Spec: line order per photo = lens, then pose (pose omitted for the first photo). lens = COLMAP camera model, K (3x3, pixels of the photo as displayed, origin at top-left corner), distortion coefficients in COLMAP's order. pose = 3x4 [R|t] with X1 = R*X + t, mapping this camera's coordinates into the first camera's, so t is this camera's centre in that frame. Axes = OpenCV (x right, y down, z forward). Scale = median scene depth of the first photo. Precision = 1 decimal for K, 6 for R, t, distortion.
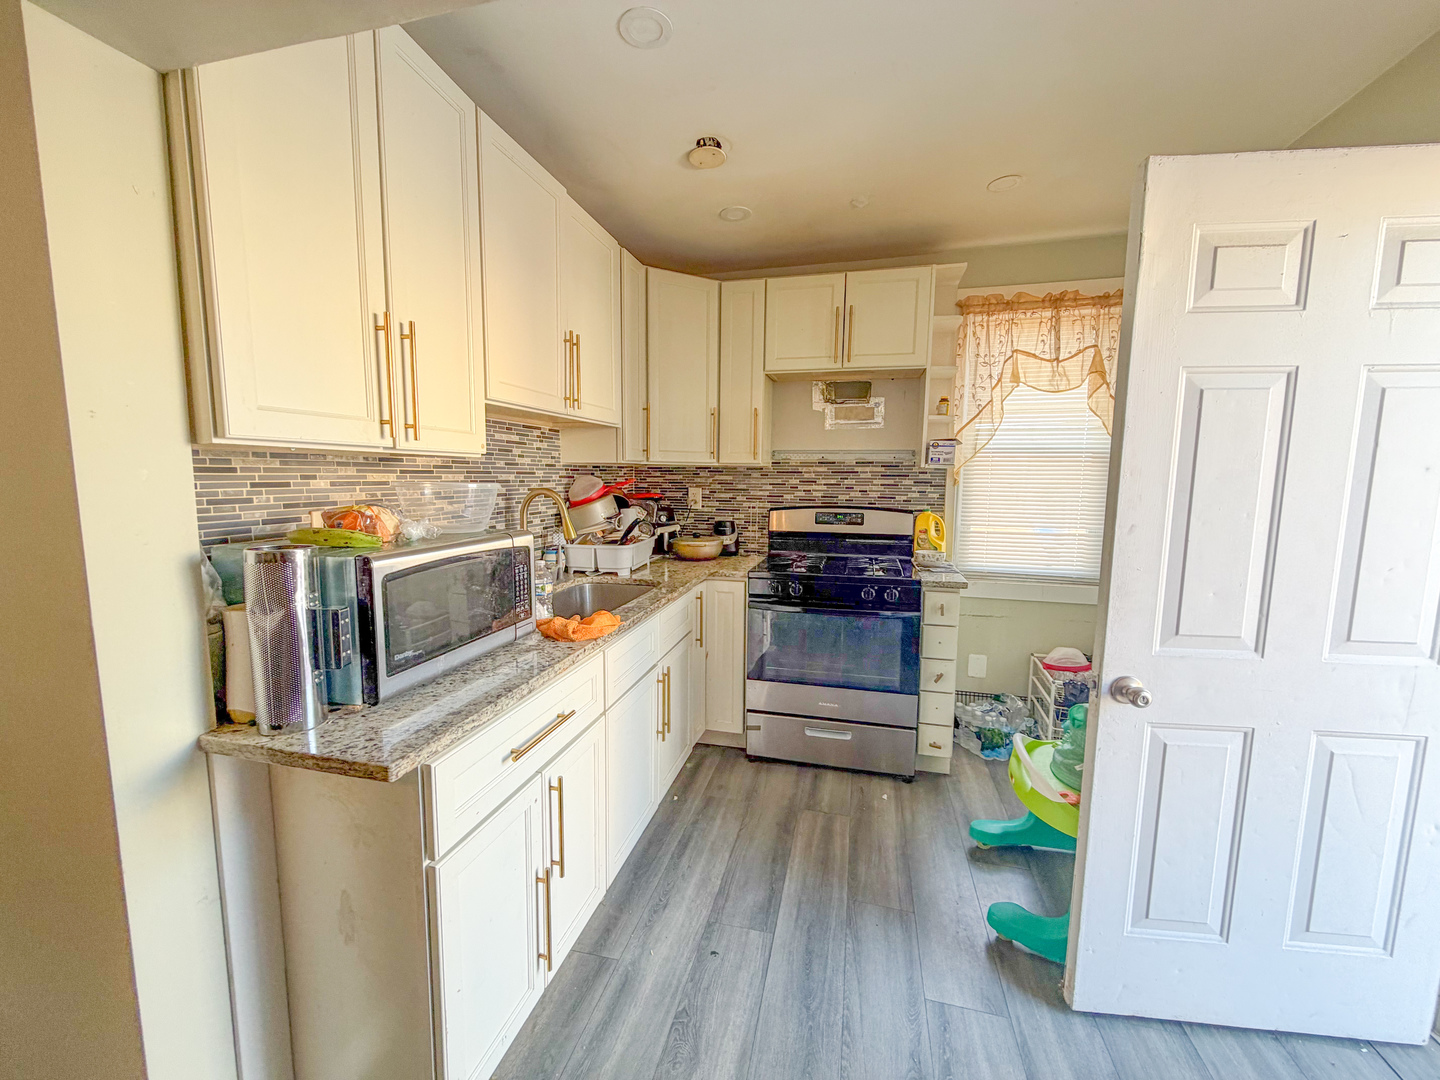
lens RADIAL K [[569.3, 0, 713.5], [0, 569.3, 539.0], [0, 0, 1]] dist [-0.003264, -0.000072]
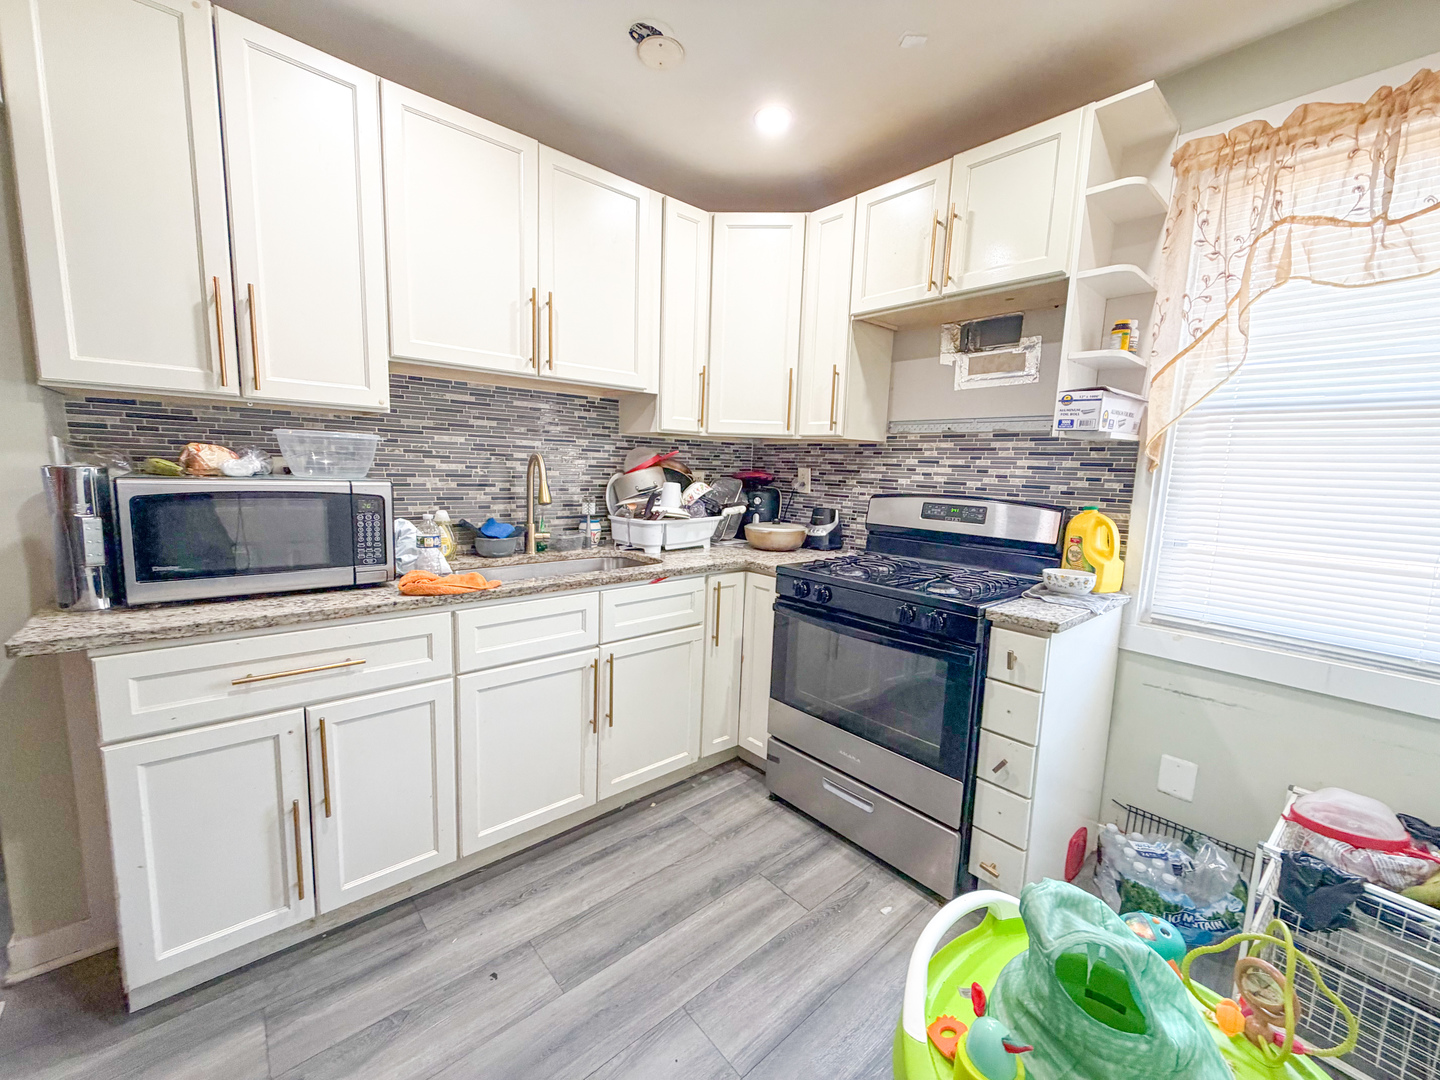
lens RADIAL K [[569.3, 0, 720.0], [0, 569.3, 539.9], [0, 0, 1]] dist [-0.003264, -0.000072]
pose [[0.826821, 0.093027, -0.554719, 0.383668], [-0.090821, 0.995367, 0.031553, 0.002239], [0.555084, 0.024291, 0.831439, 0.244942]]
